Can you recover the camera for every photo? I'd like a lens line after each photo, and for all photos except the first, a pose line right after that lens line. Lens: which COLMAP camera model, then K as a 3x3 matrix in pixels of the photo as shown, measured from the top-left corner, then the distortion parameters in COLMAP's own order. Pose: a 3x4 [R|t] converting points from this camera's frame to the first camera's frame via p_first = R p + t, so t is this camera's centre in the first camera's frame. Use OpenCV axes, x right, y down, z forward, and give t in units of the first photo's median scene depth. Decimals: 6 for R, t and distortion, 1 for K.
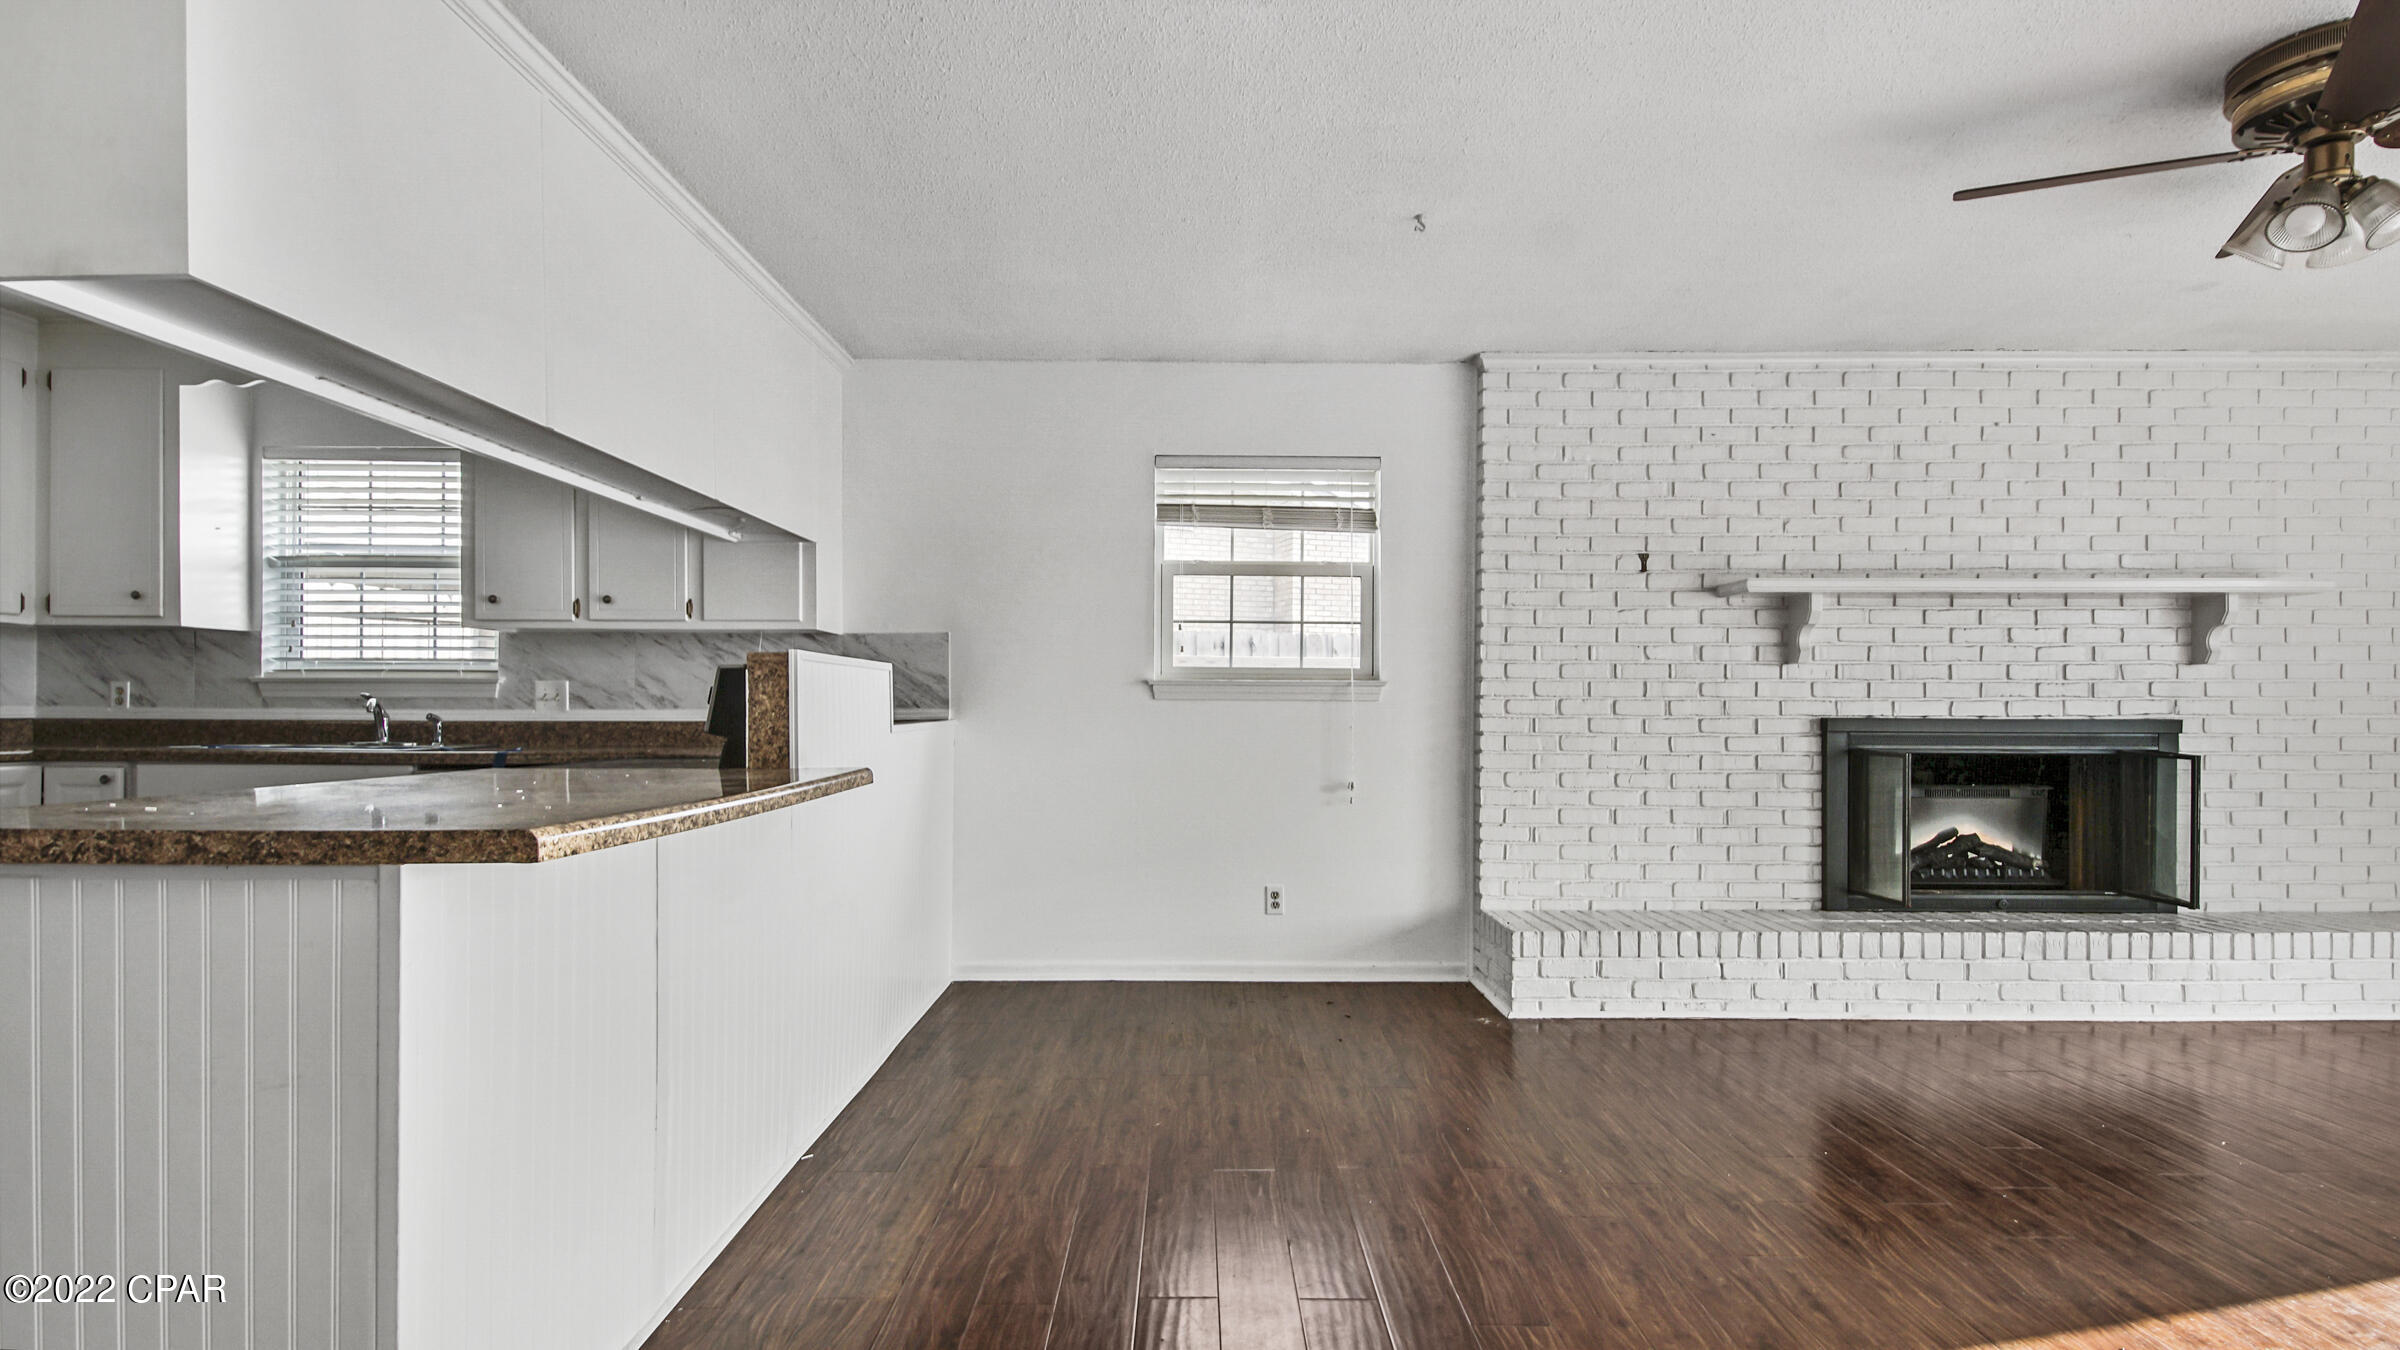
lens RADIAL K [[1125.6, 0, 1202.5], [0, 1125.6, 714.1], [0, 0, 1]] dist [0.034800, -0.023298]
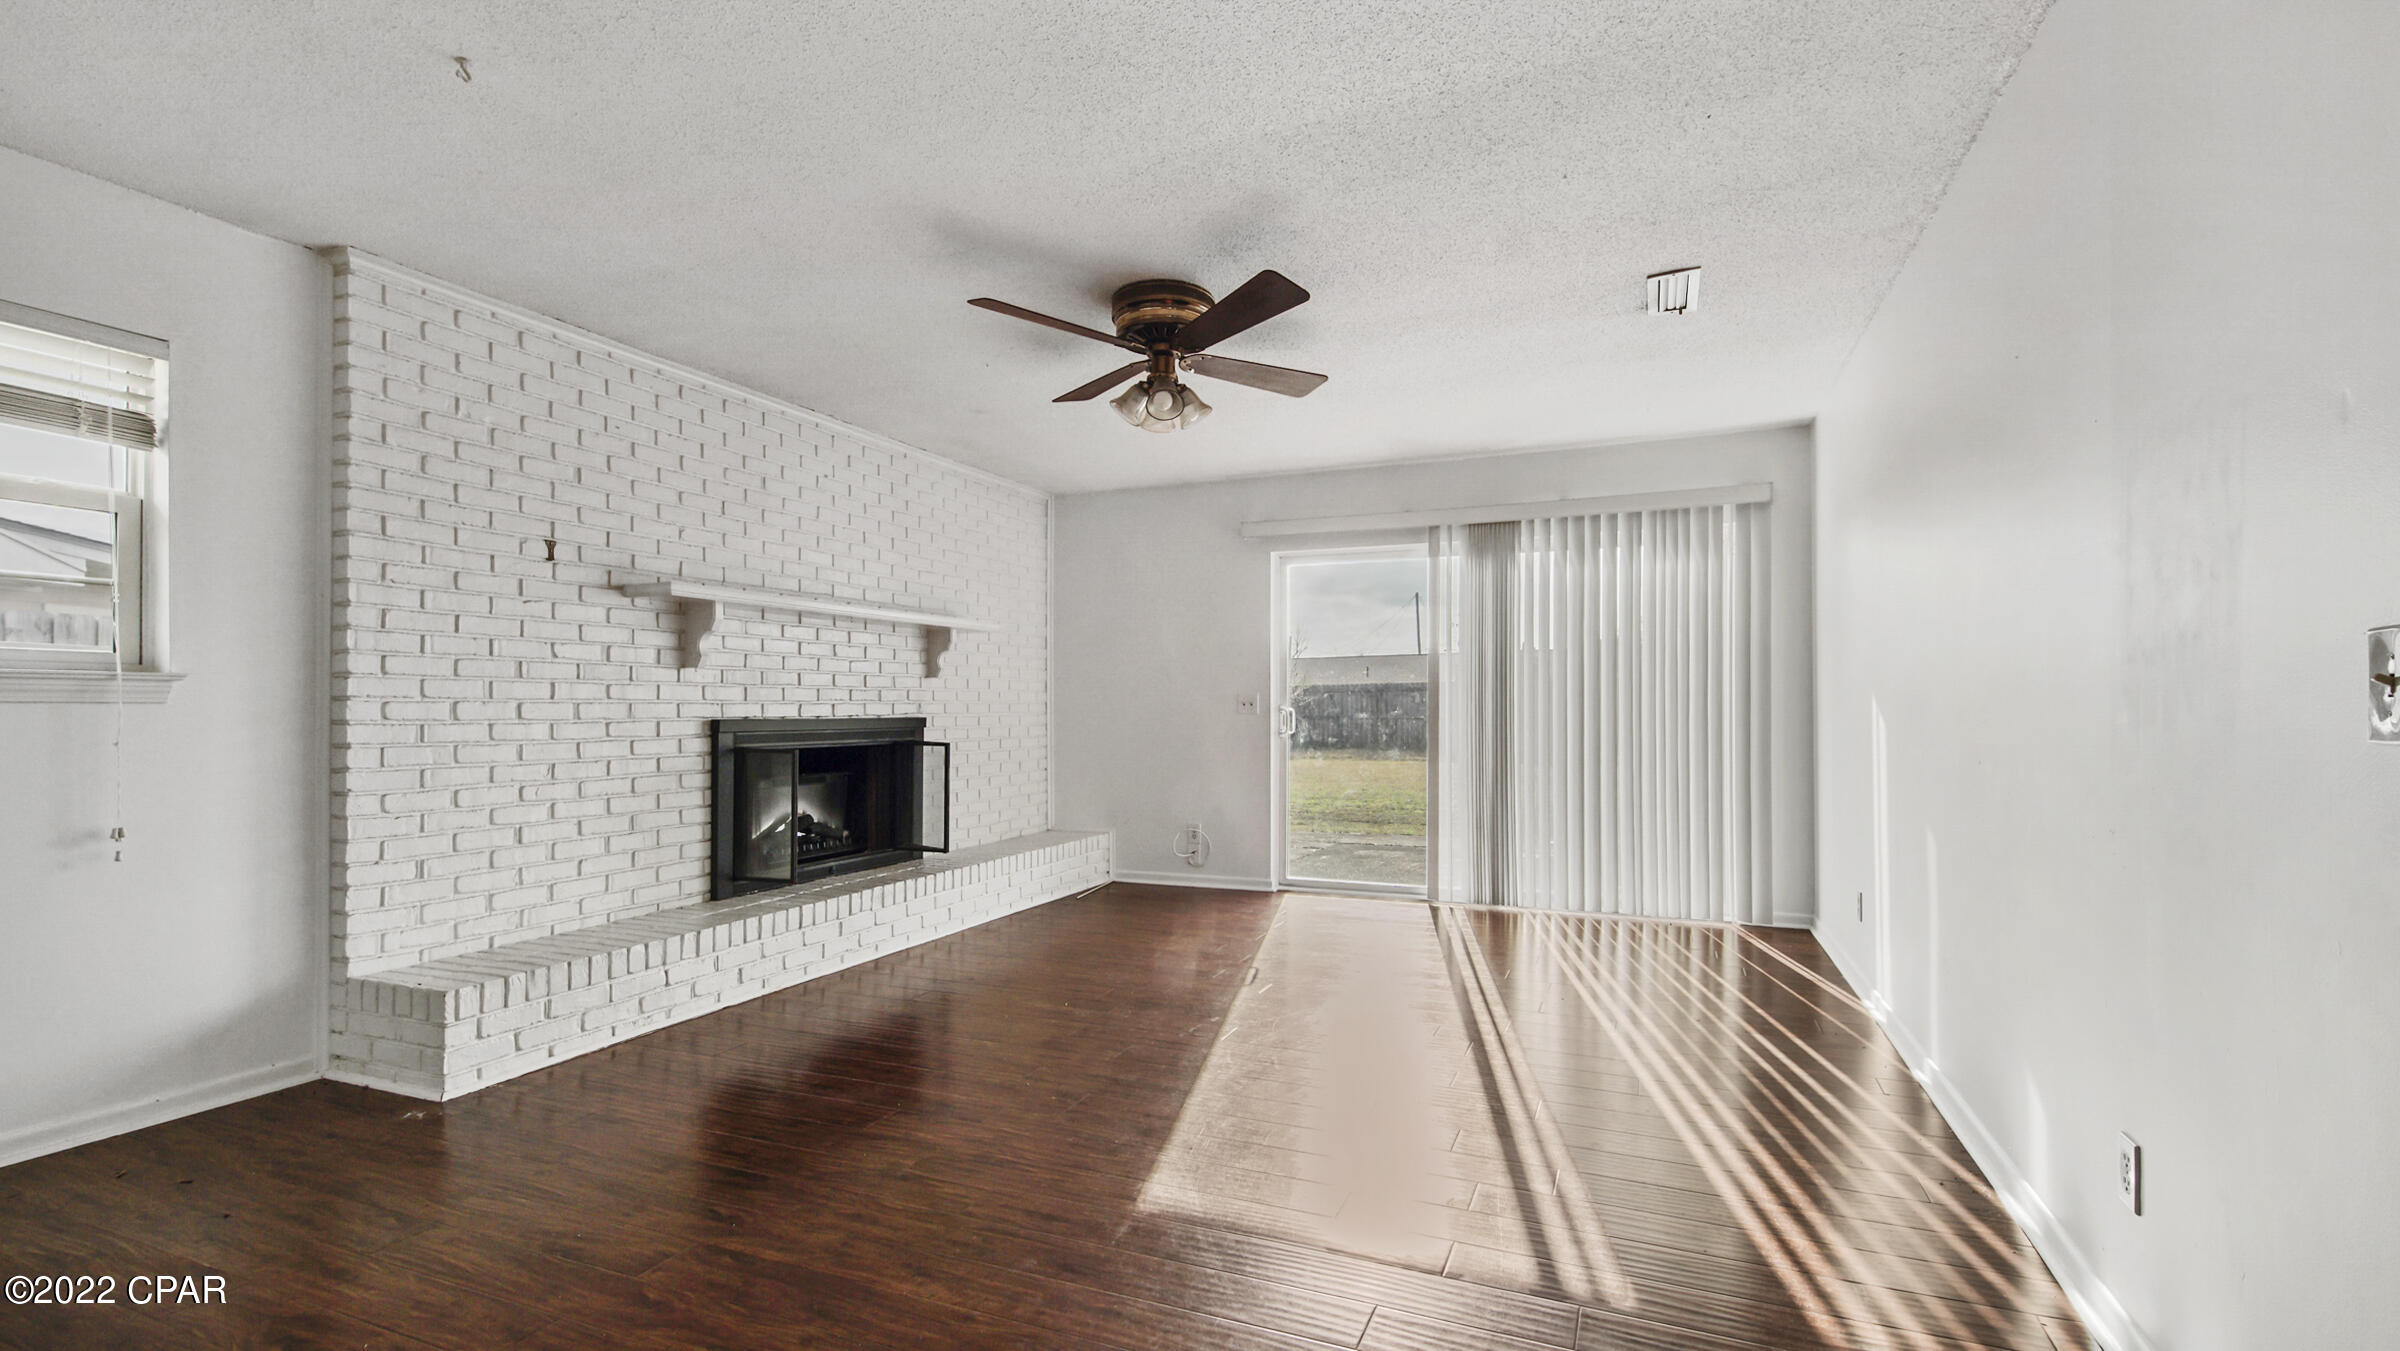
lens RADIAL K [[1057.7, 0, 1190.8], [0, 1057.7, 710.0], [0, 0, 1]] dist [0.029443, -0.019300]
pose [[0.398777, -0.004865, 0.917035, -0.187303], [0.009069, 0.999958, 0.001362, -0.002909], [-0.917003, 0.007773, 0.398804, 0.192561]]
